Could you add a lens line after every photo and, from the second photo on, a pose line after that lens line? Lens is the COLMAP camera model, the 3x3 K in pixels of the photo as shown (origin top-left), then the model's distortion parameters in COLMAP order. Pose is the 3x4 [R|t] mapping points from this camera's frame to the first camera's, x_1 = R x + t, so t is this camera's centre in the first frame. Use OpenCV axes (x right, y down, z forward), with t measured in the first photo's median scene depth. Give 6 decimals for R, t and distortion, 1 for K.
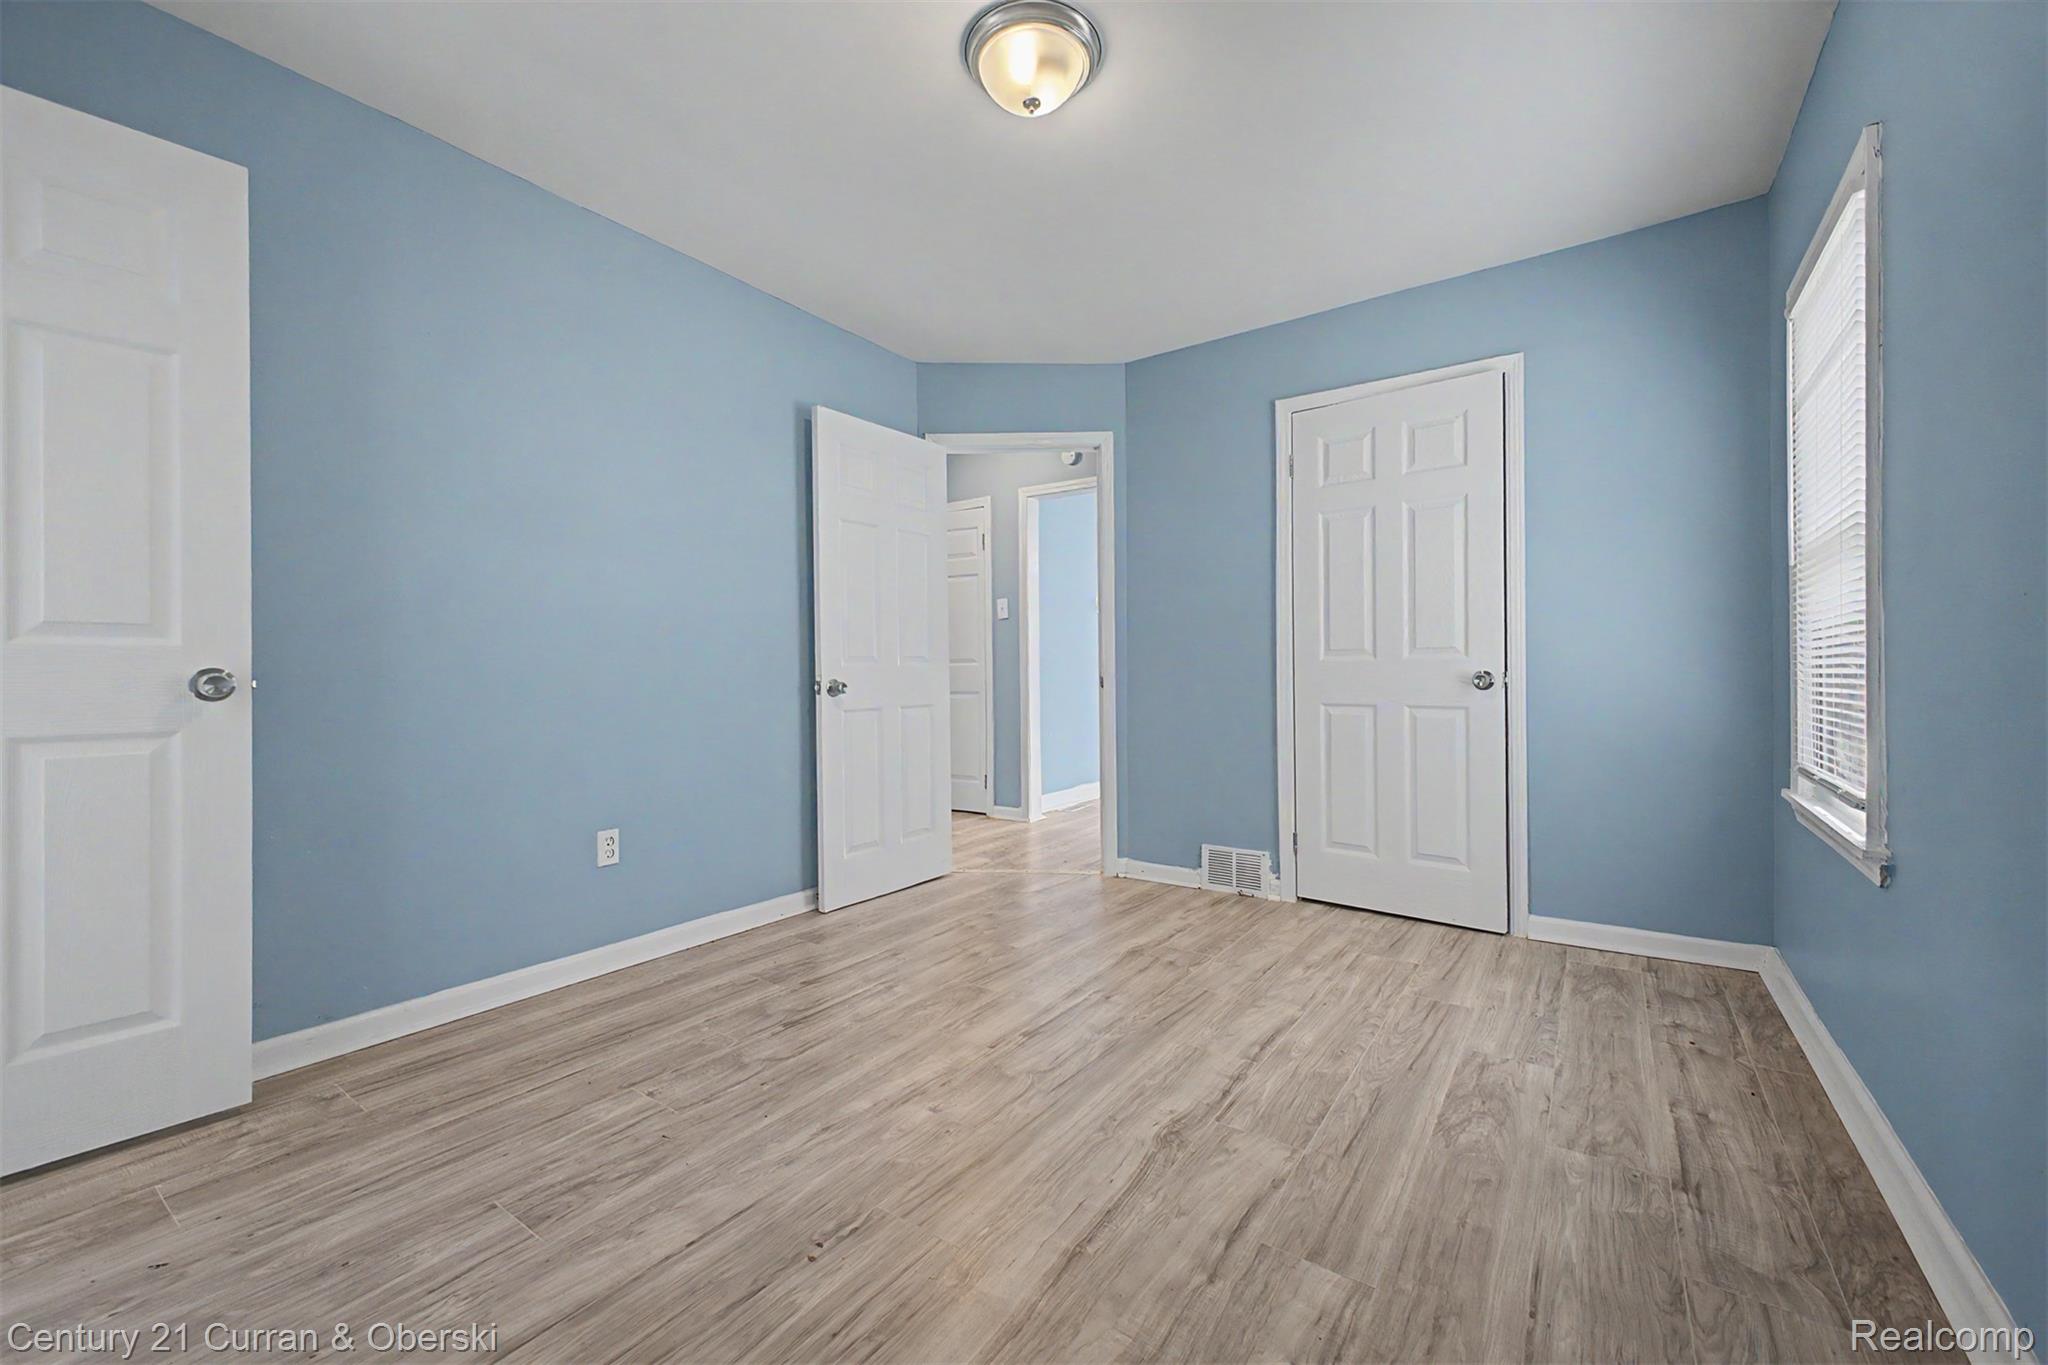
lens RADIAL K [[809.8, 0, 1034.6], [0, 809.8, 672.8], [0, 0, 1]] dist [0.024398, -0.010962]
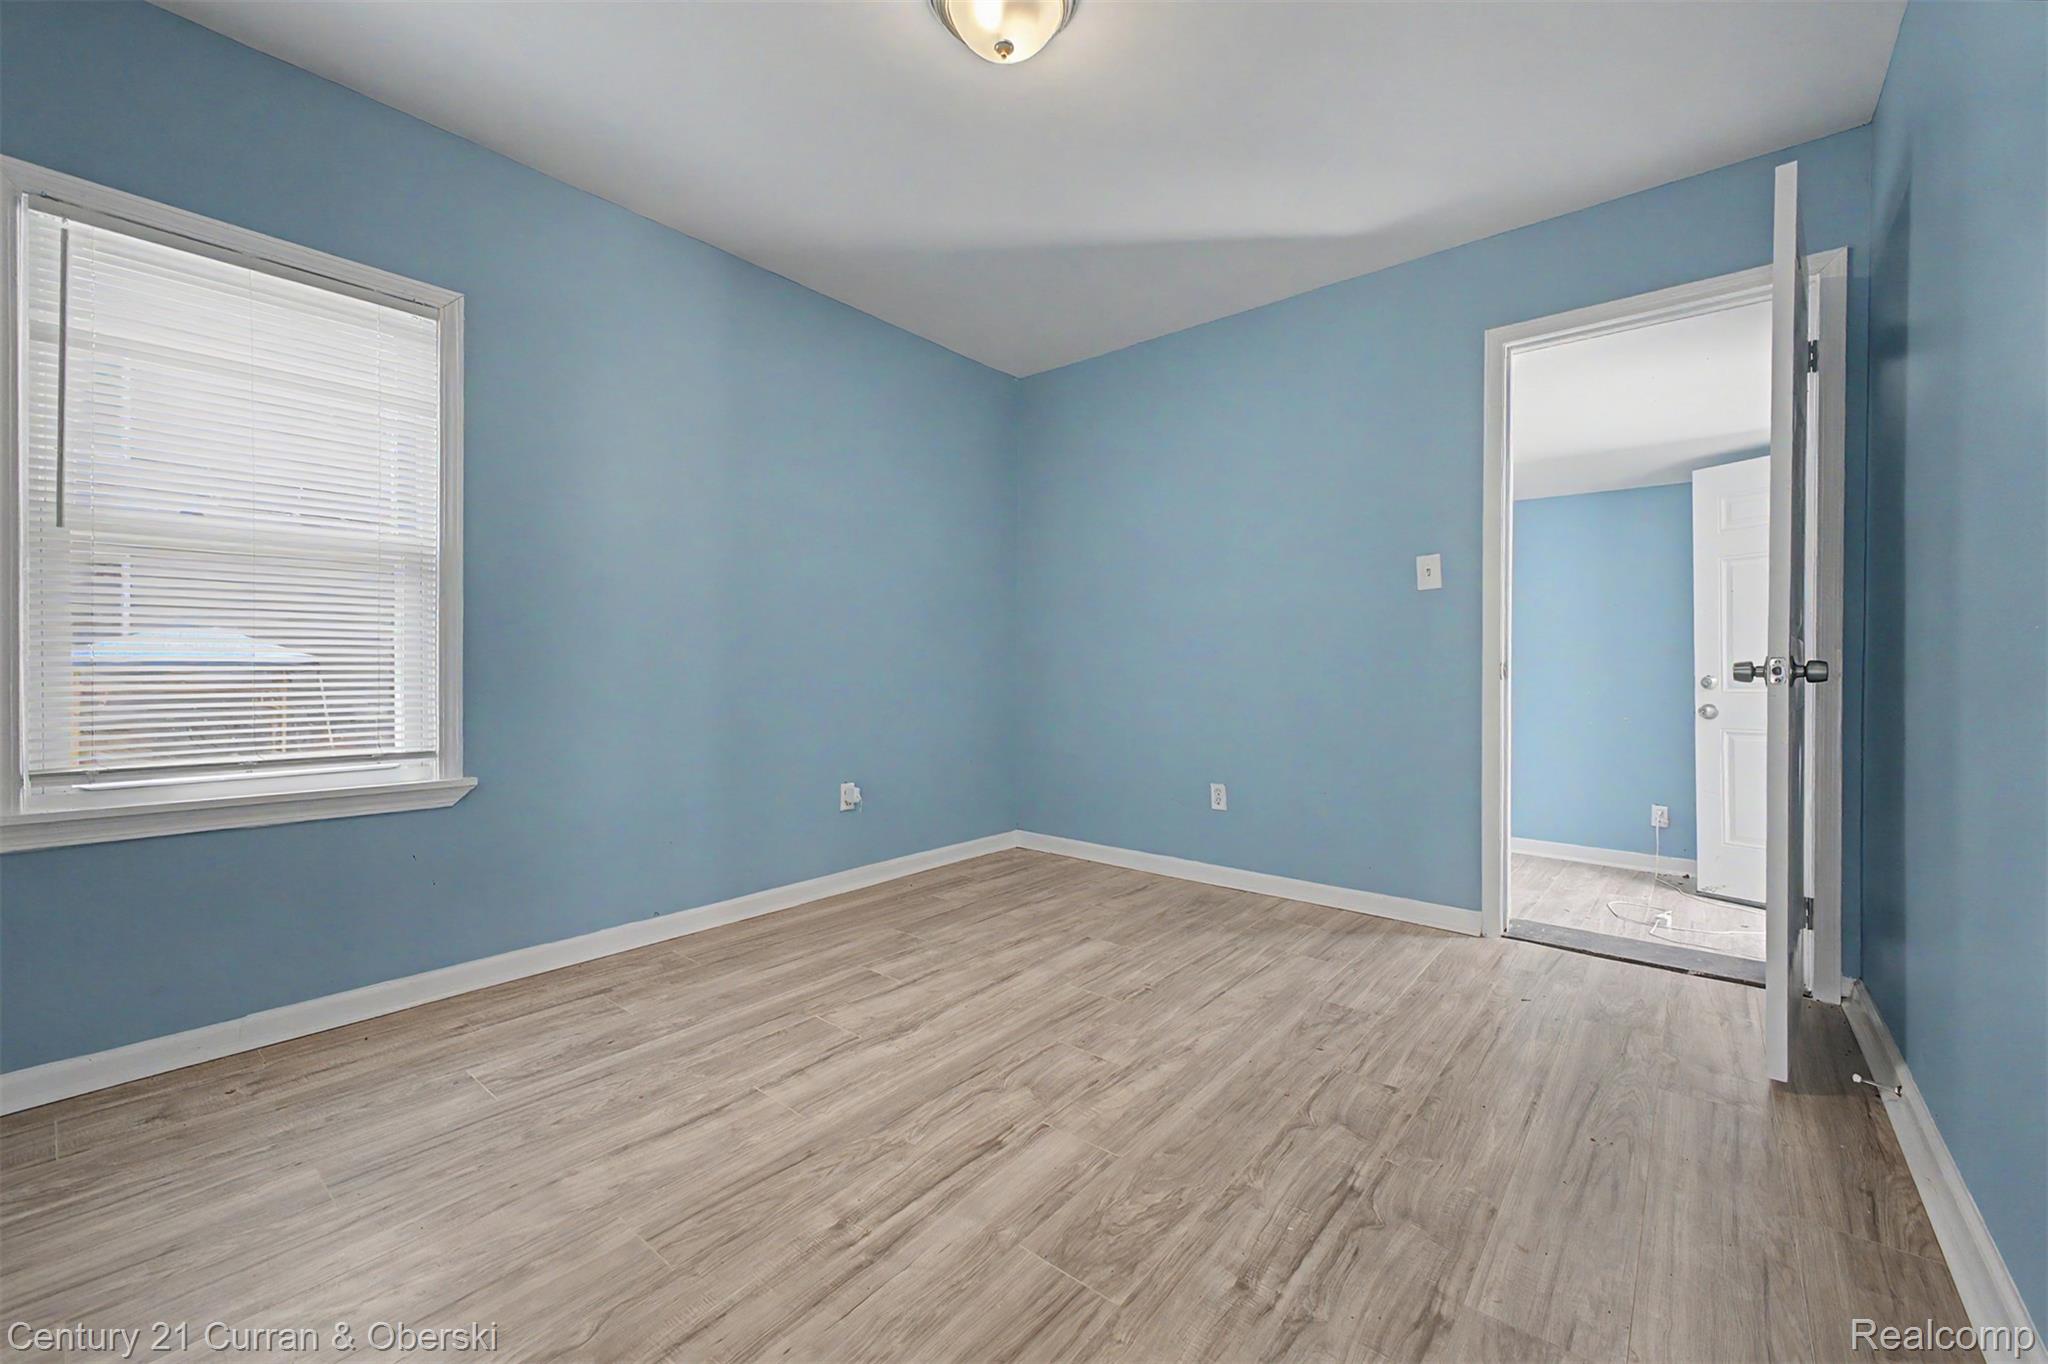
lens RADIAL K [[809.8, 0, 1034.6], [0, 809.8, 672.3], [0, 0, 1]] dist [0.024398, -0.010962]
pose [[-0.996722, 0.000101, 0.080897, -0.119685], [0.000824, 0.999960, 0.008898, 0.005189], [-0.080893, 0.008935, -0.996683, 1.991581]]
